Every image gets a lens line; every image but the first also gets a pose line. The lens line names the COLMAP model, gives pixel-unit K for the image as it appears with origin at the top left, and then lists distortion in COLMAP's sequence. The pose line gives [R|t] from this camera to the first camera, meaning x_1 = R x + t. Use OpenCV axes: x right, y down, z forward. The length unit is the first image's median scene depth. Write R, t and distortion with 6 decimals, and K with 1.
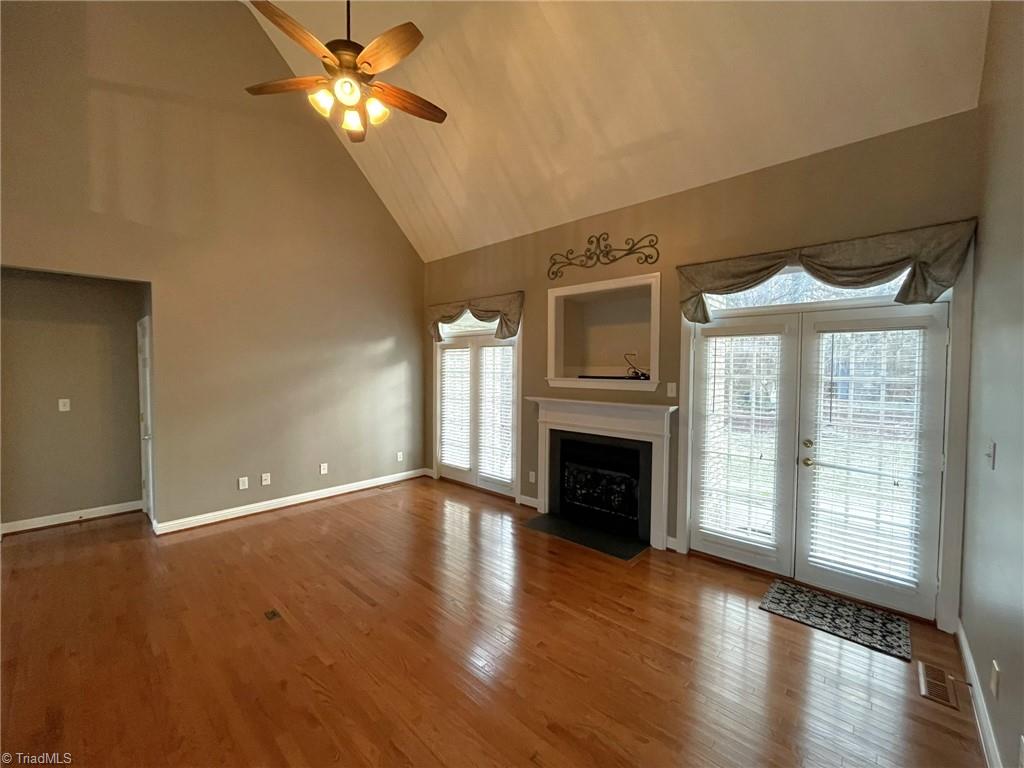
lens RADIAL K [[415.8, 0, 514.9], [0, 415.8, 381.7], [0, 0, 1]] dist [-0.003577, 0.000145]
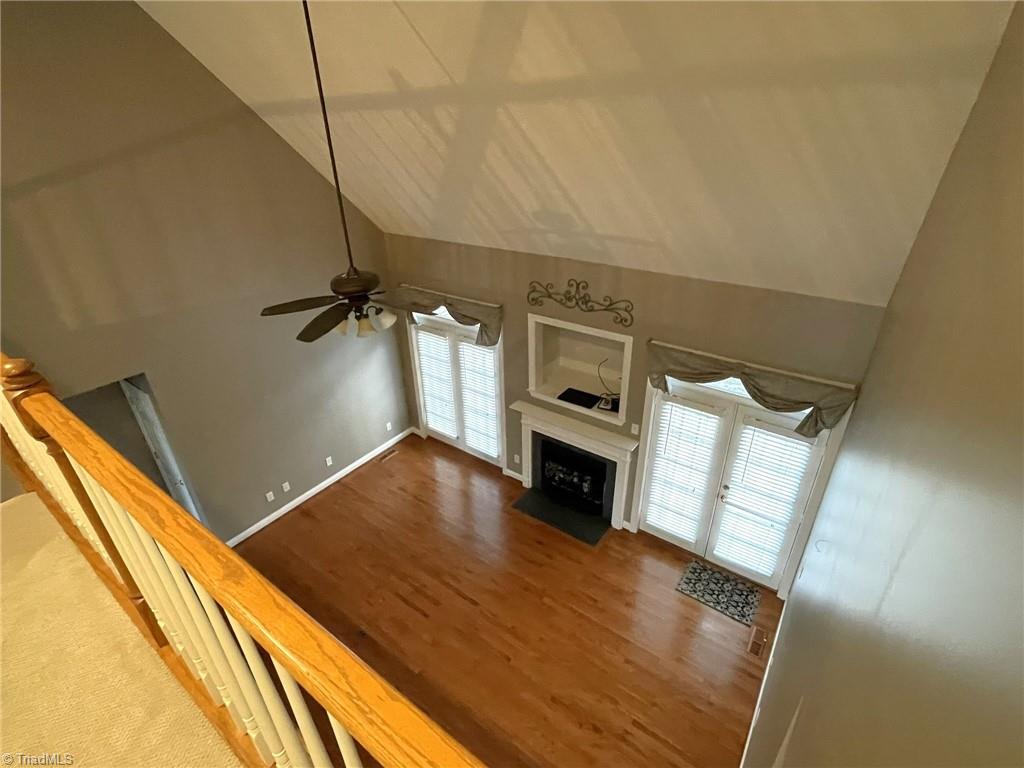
lens RADIAL K [[483.9, 0, 517.3], [0, 483.9, 388.6], [0, 0, 1]] dist [-0.002546, -0.000011]
pose [[0.993382, -0.075707, 0.086372, -0.064742], [0.030567, 0.899153, 0.436566, -0.589613], [-0.110713, -0.431037, 0.895517, -0.148208]]
